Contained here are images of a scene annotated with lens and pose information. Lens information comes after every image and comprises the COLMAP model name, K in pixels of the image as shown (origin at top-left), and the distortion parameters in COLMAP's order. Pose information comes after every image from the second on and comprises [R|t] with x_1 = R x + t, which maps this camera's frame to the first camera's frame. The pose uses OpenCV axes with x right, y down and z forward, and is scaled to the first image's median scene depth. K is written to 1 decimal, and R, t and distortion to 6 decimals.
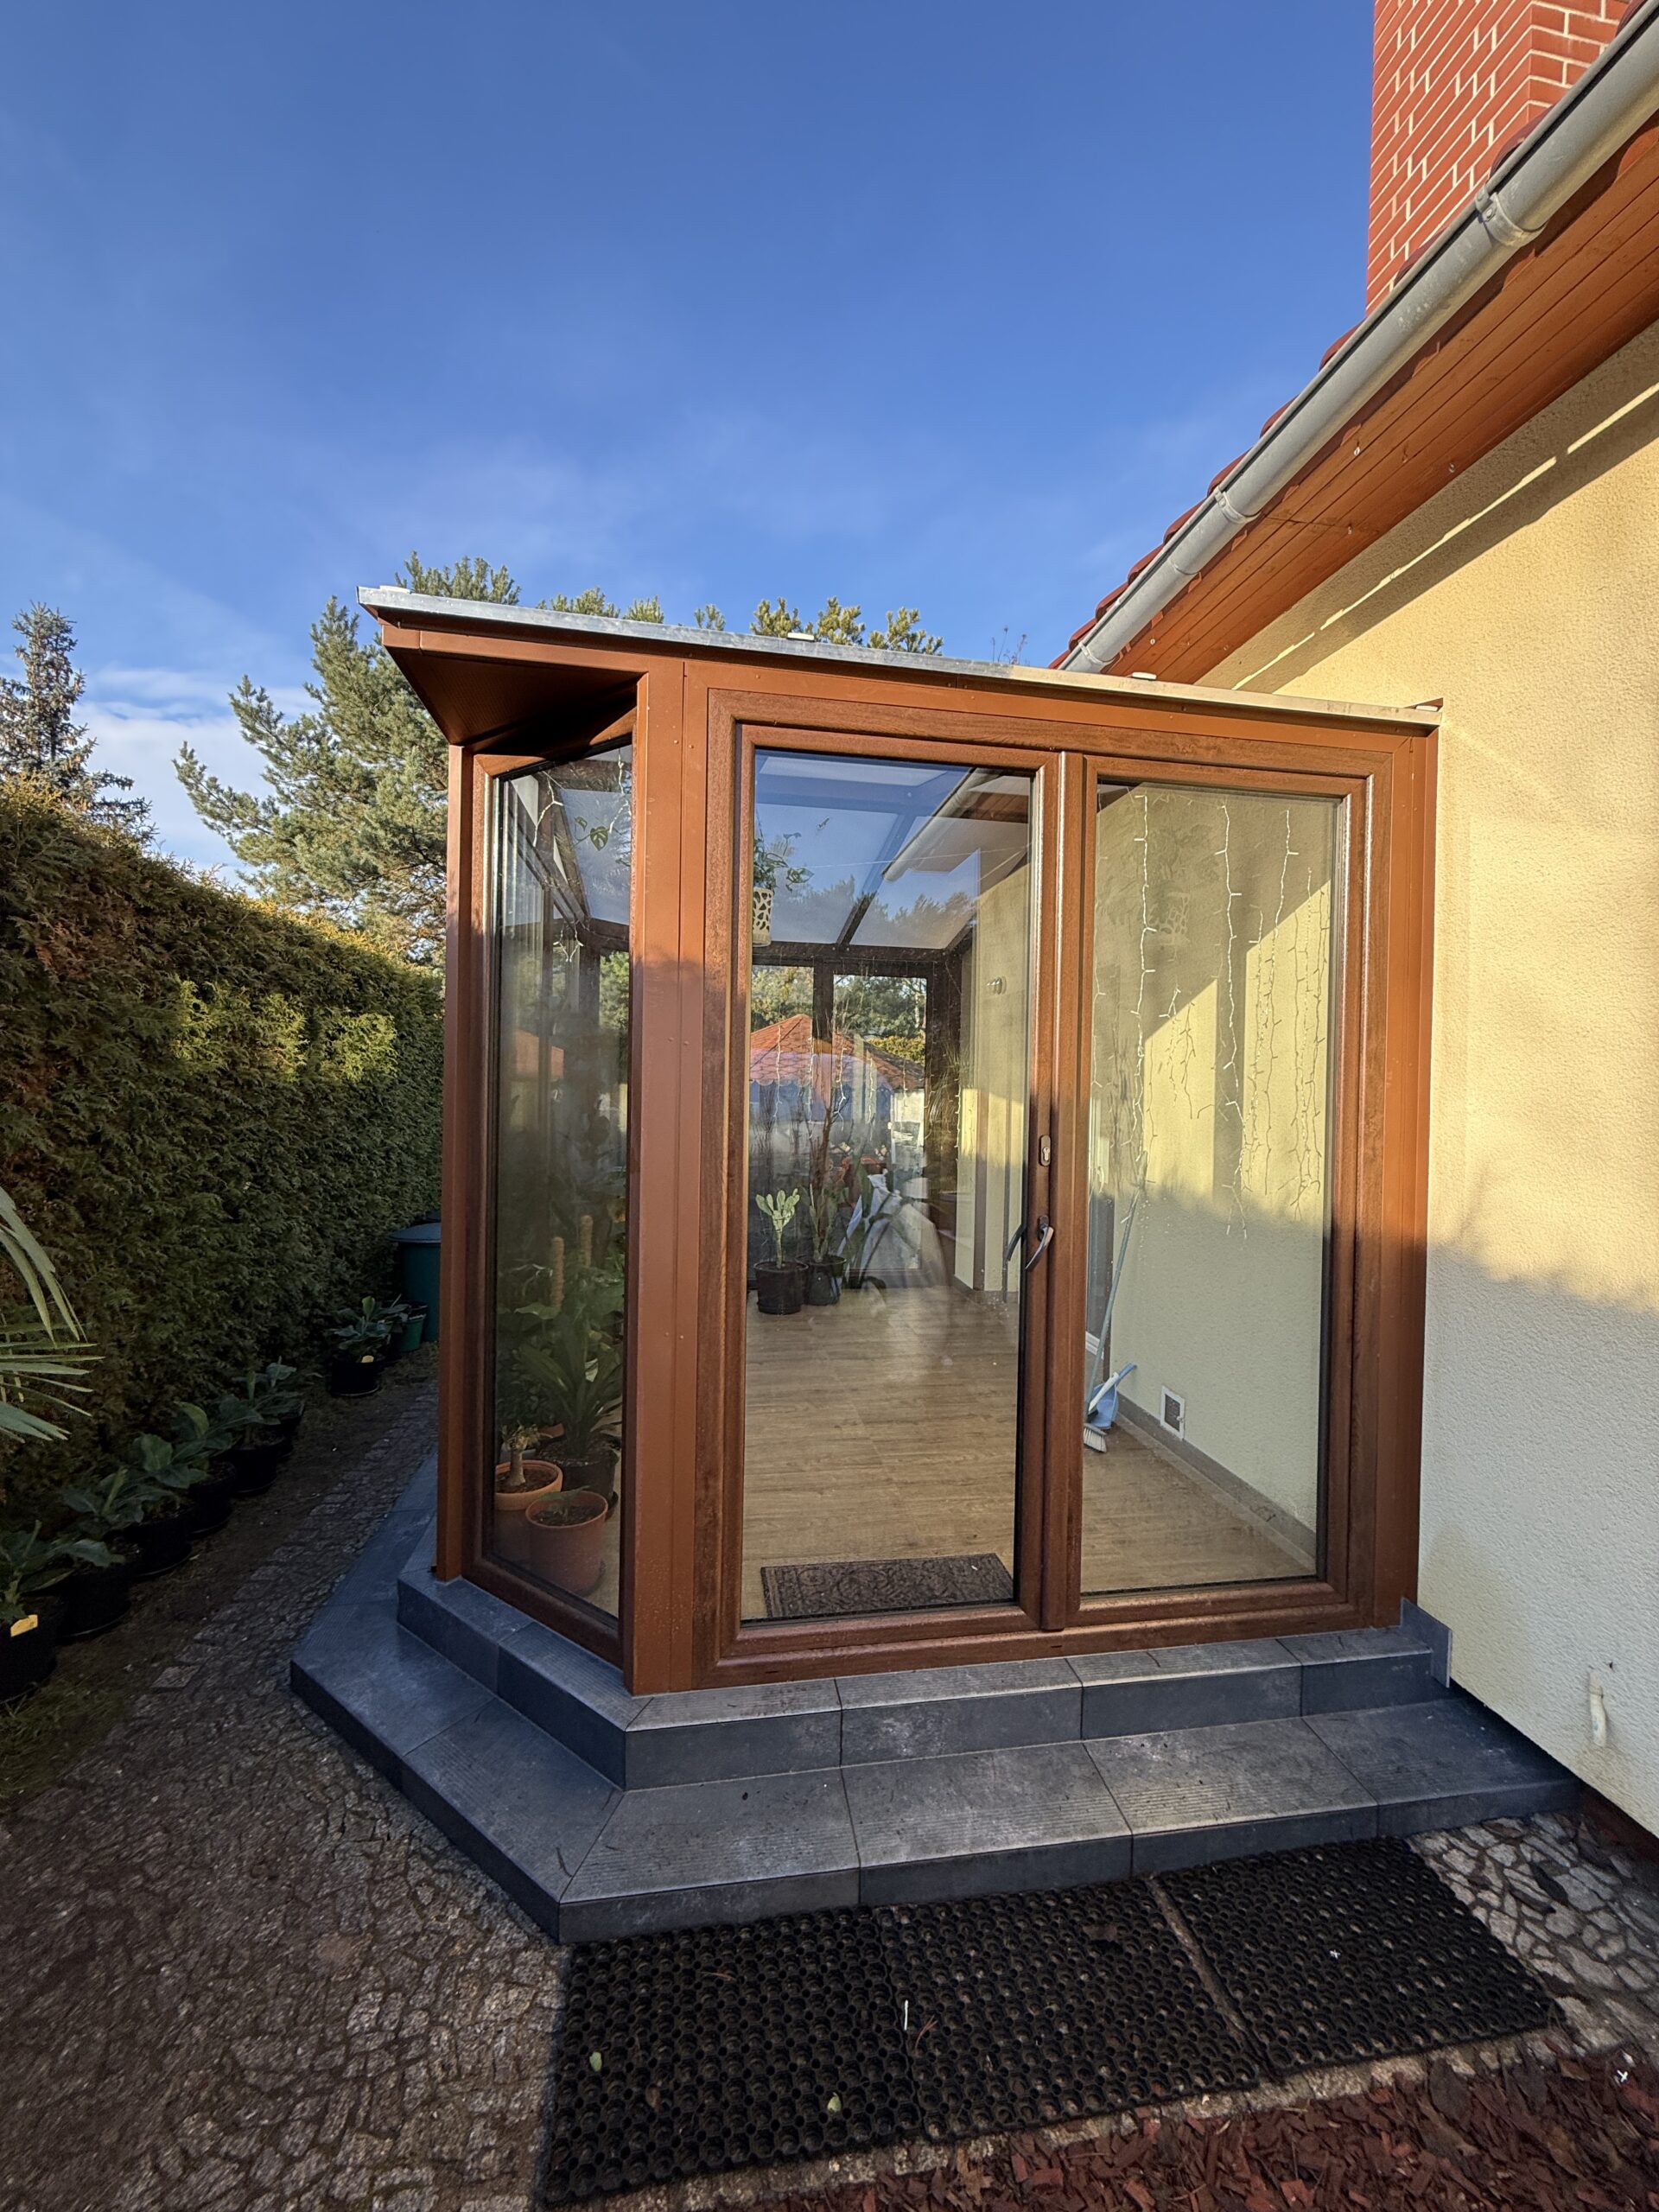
lens RADIAL K [[885.1, 0, 827.9], [0, 885.1, 1101.0], [0, 0, 1]] dist [0.002758, 0.000047]
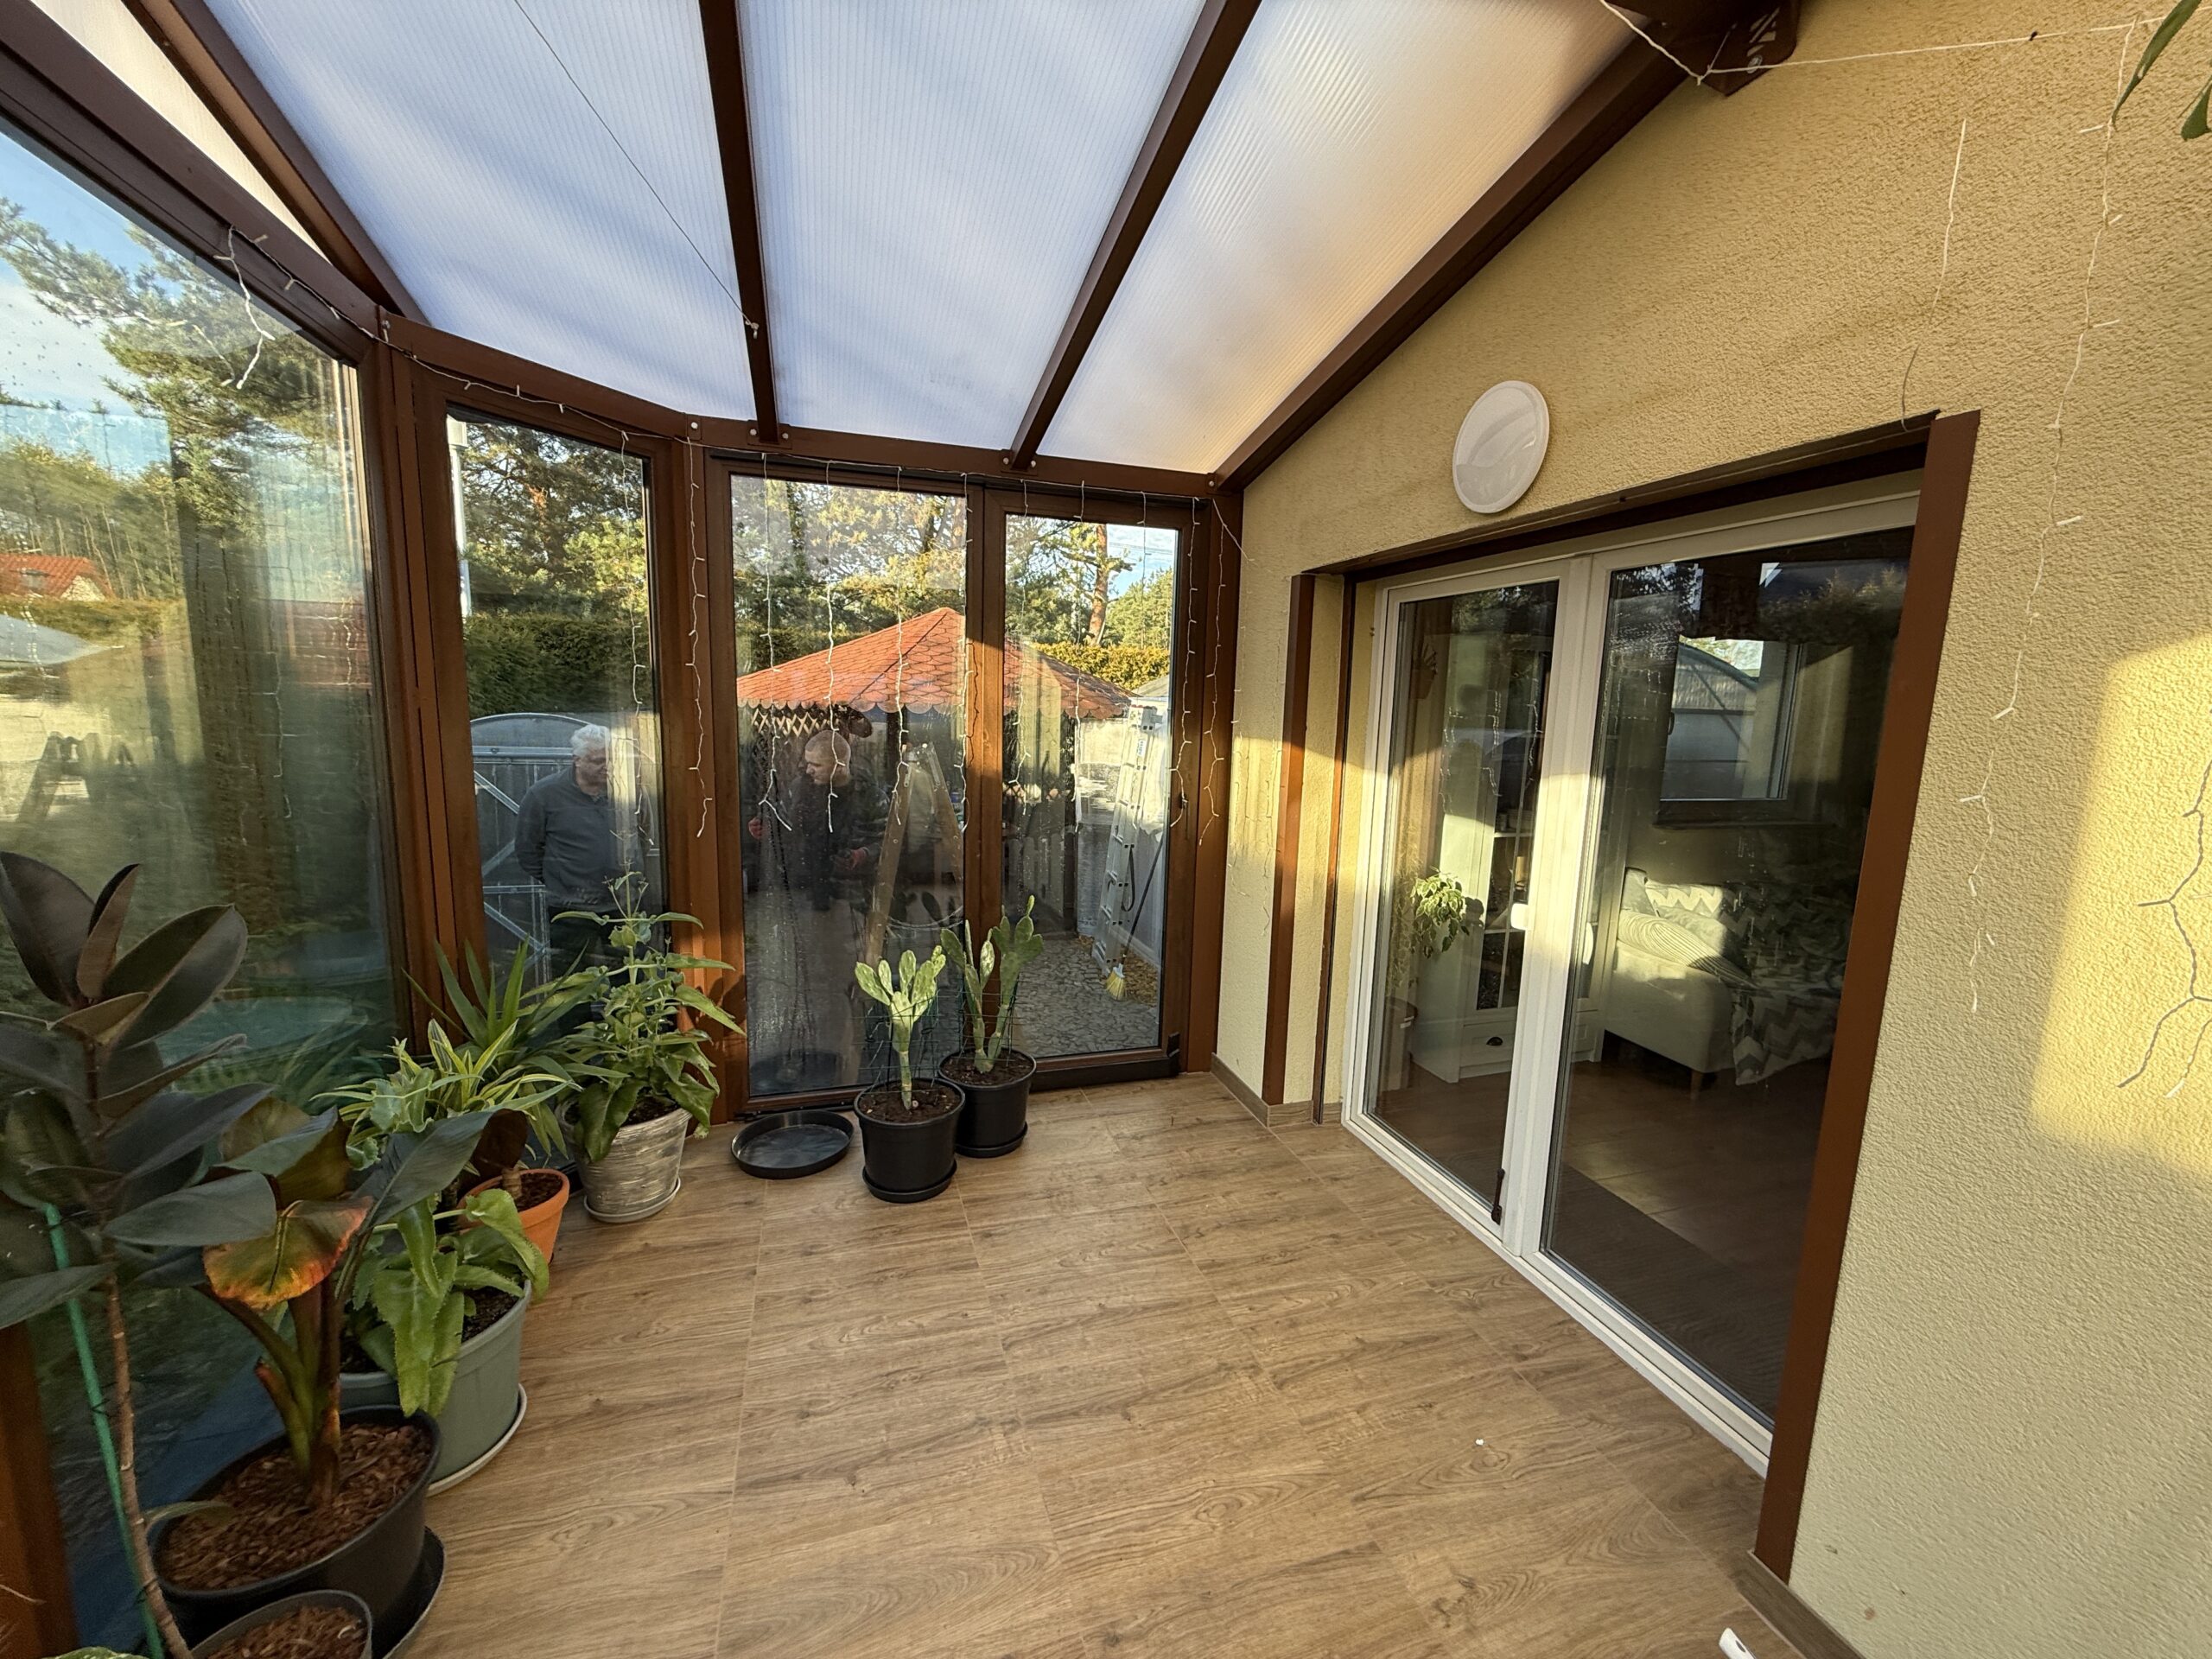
lens RADIAL K [[885.1, 0, 1098.1], [0, 885.1, 835.9], [0, 0, 1]] dist [0.002758, 0.000047]
pose [[0.990872, -0.010618, 0.134391, -0.012334], [-0.007677, 0.990832, 0.134884, -0.024802], [-0.134591, -0.134685, 0.981705, 0.452821]]
